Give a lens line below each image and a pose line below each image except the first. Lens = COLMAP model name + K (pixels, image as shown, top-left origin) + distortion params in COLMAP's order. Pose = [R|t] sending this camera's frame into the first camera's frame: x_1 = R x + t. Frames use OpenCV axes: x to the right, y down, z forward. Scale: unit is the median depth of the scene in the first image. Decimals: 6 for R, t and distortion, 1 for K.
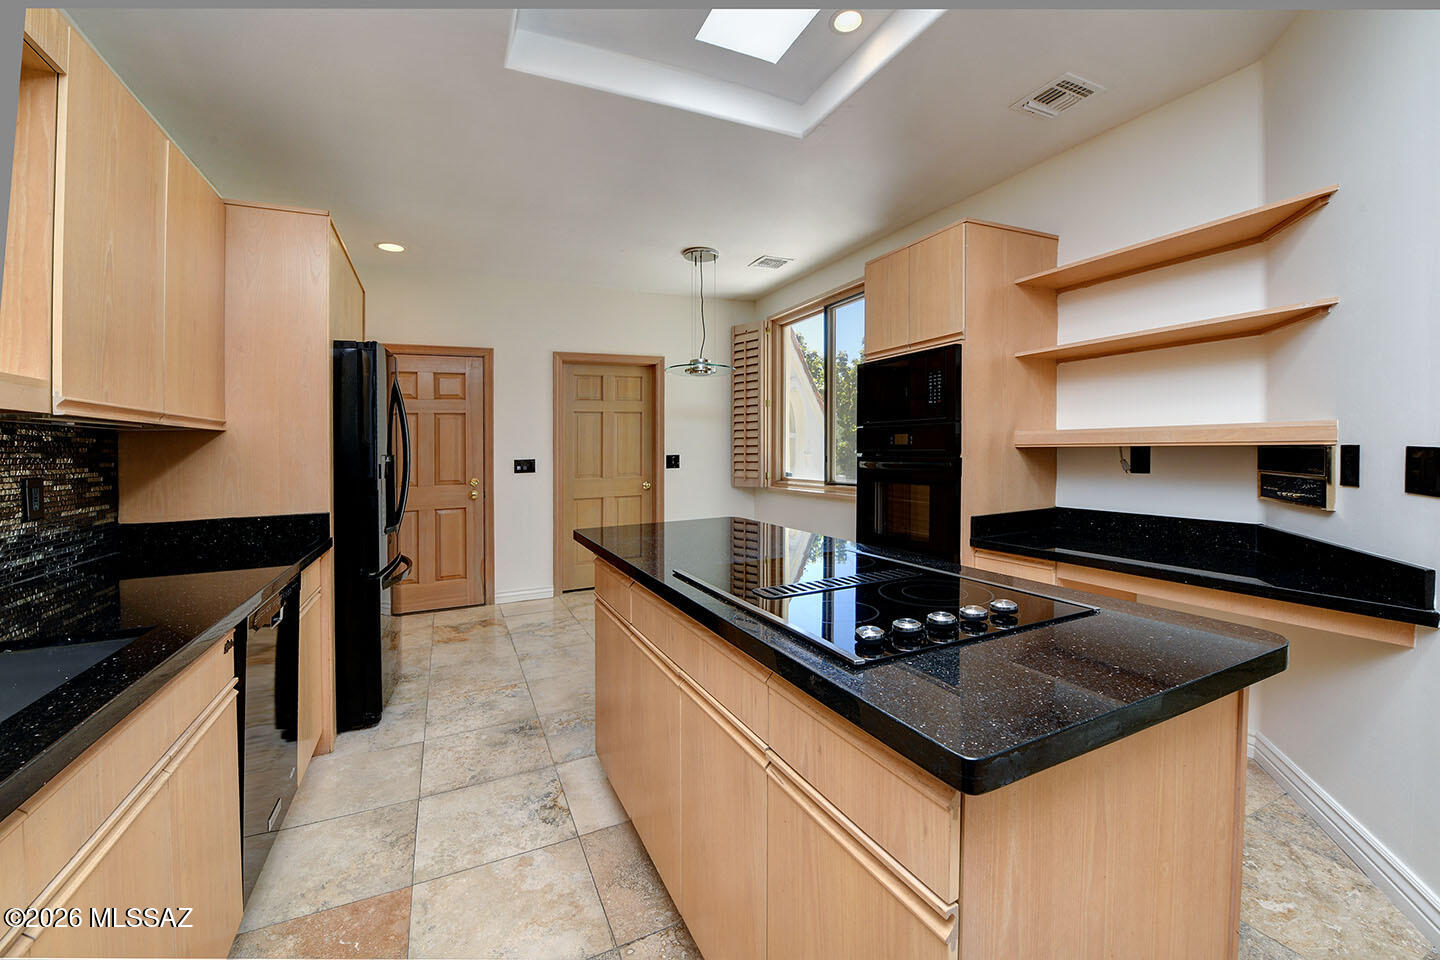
lens RADIAL K [[599.3, 0, 730.8], [0, 599.3, 473.7], [0, 0, 1]] dist [-0.004096, -0.007538]
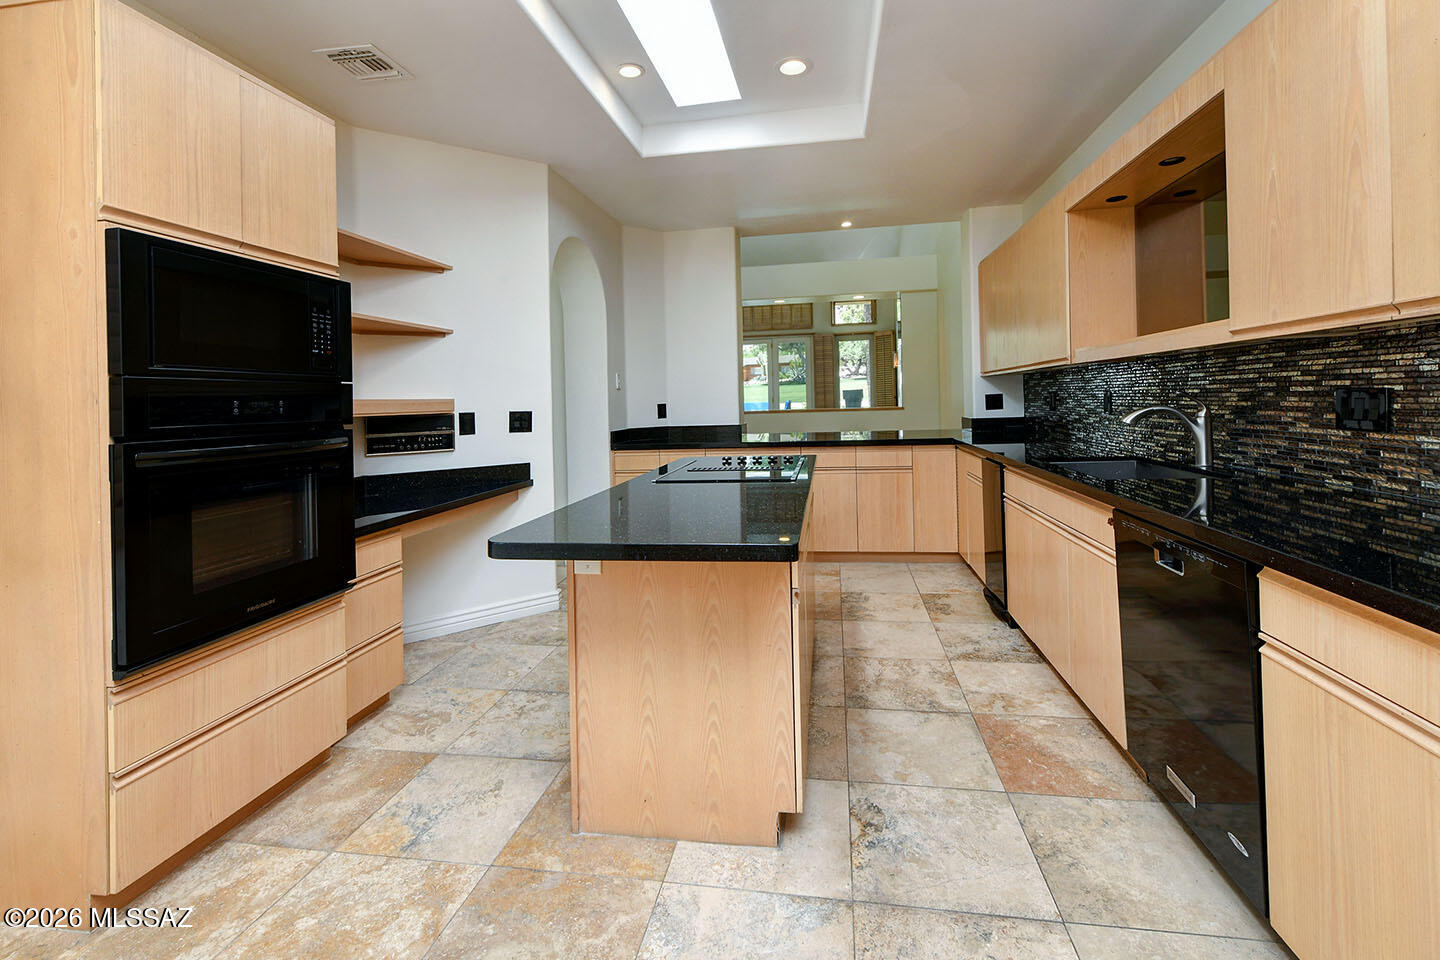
lens RADIAL K [[599.3, 0, 730.8], [0, 599.3, 473.7], [0, 0, 1]] dist [-0.004096, -0.007538]
pose [[-0.817454, -0.016551, 0.575756, -0.660507], [0.080400, 0.986523, 0.142510, -0.053019], [-0.570355, 0.162786, -0.805106, 1.832673]]
